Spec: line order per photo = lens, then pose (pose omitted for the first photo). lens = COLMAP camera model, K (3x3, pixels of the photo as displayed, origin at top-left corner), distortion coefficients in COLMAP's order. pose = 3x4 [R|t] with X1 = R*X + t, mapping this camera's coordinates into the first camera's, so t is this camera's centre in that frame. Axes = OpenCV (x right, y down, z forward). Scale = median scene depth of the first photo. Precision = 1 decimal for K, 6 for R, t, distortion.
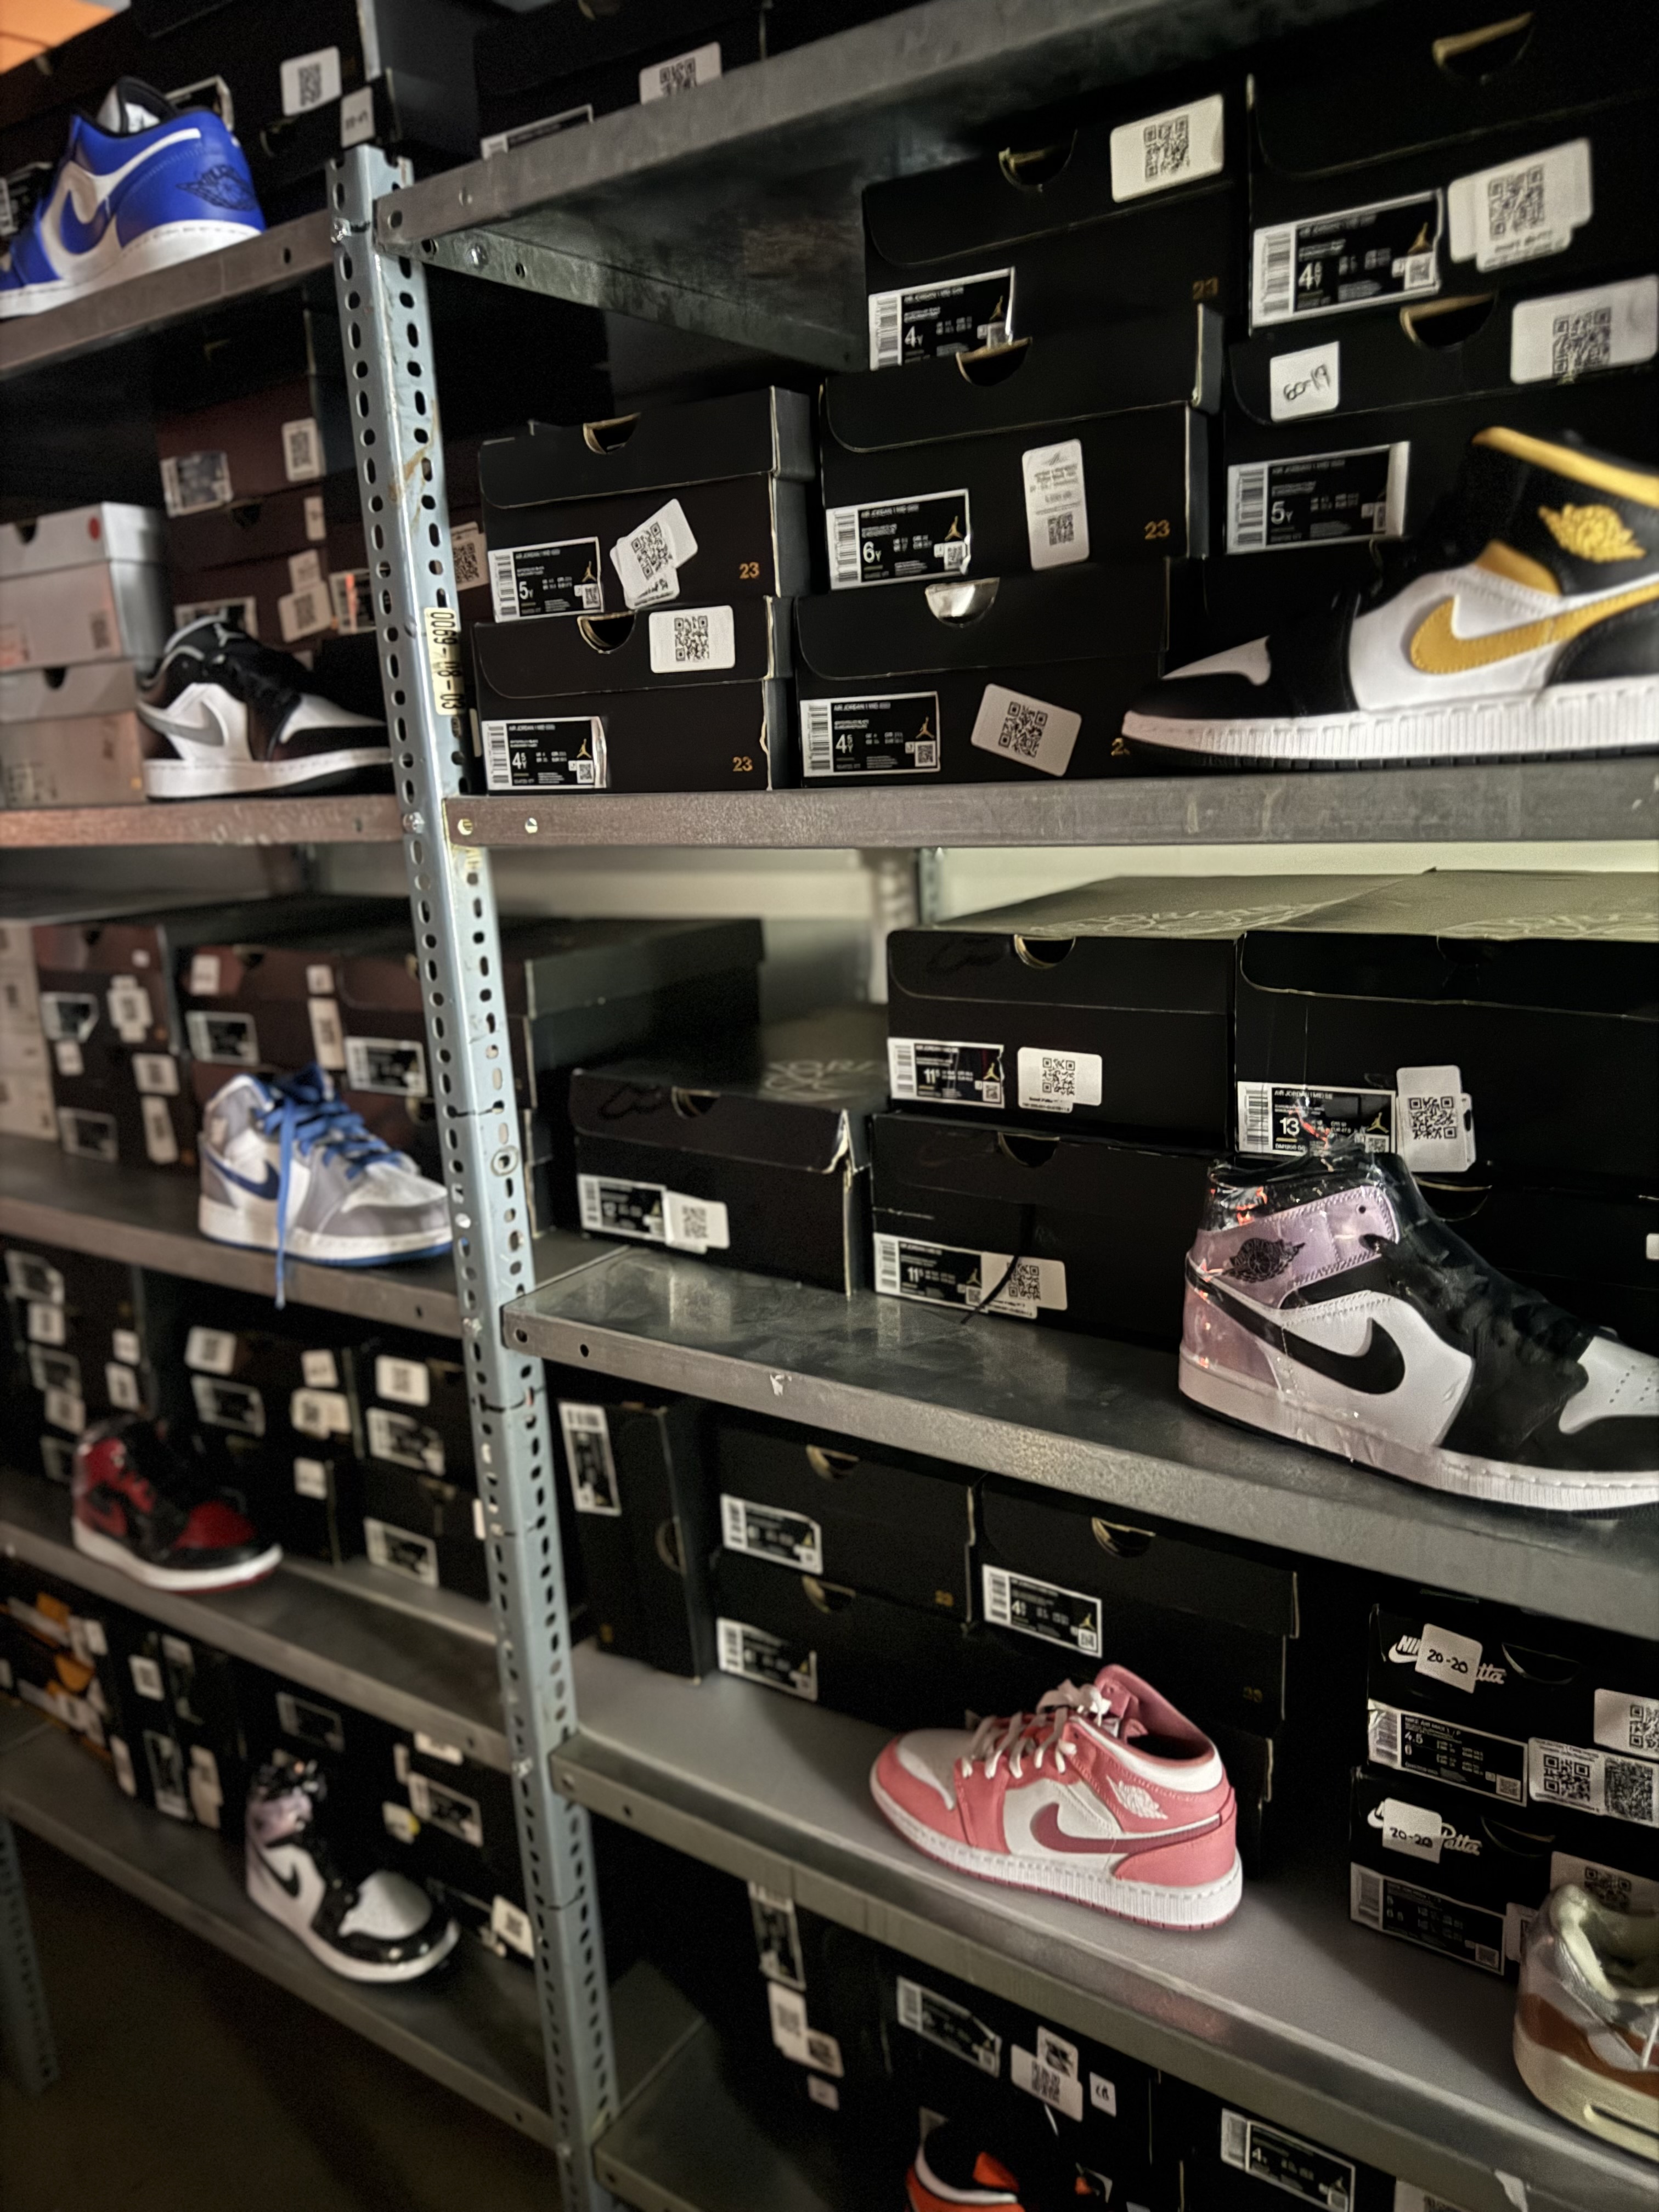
lens RADIAL K [[1576.2, 0, 835.5], [0, 1576.2, 1108.2], [0, 0, 1]] dist [0.019110, -0.026997]
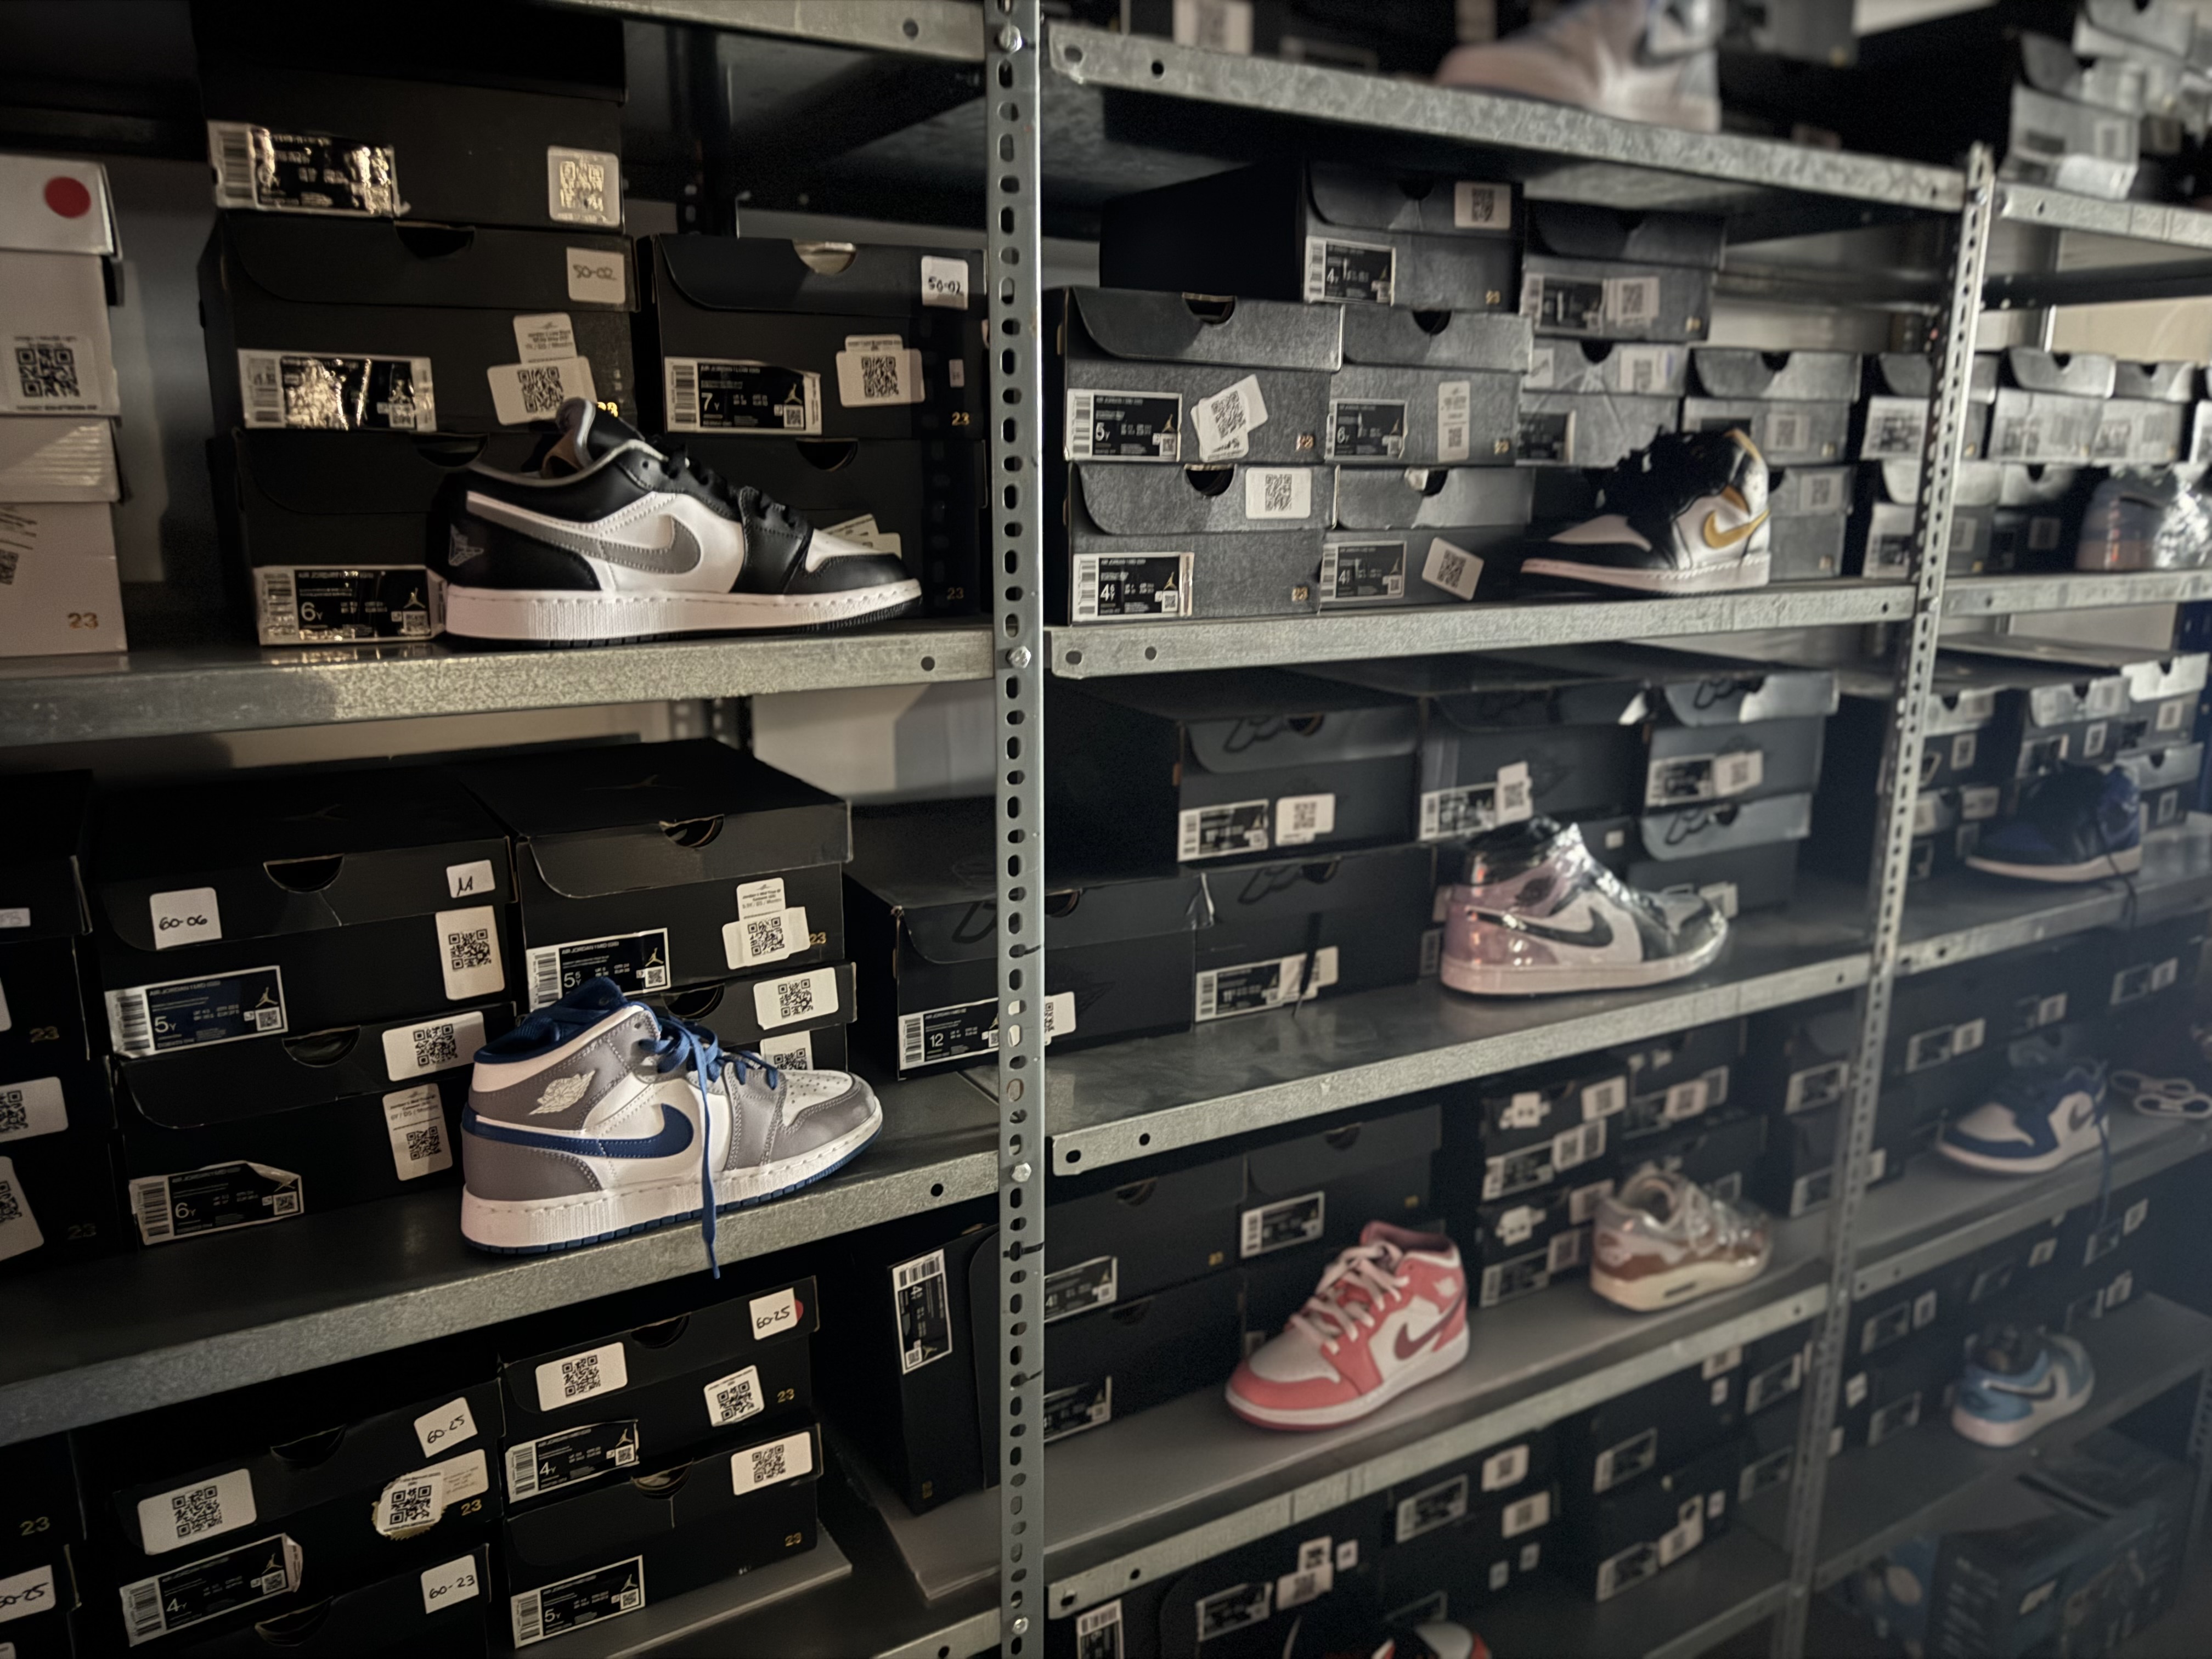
lens RADIAL K [[1576.2, 0, 1083.0], [0, 1576.2, 817.8], [0, 0, 1]] dist [0.019110, -0.026997]
pose [[0.430234, -0.144950, 0.891004, -1.145197], [0.177148, 0.981390, 0.074116, -0.152247], [-0.885165, 0.125952, 0.447905, 0.560961]]
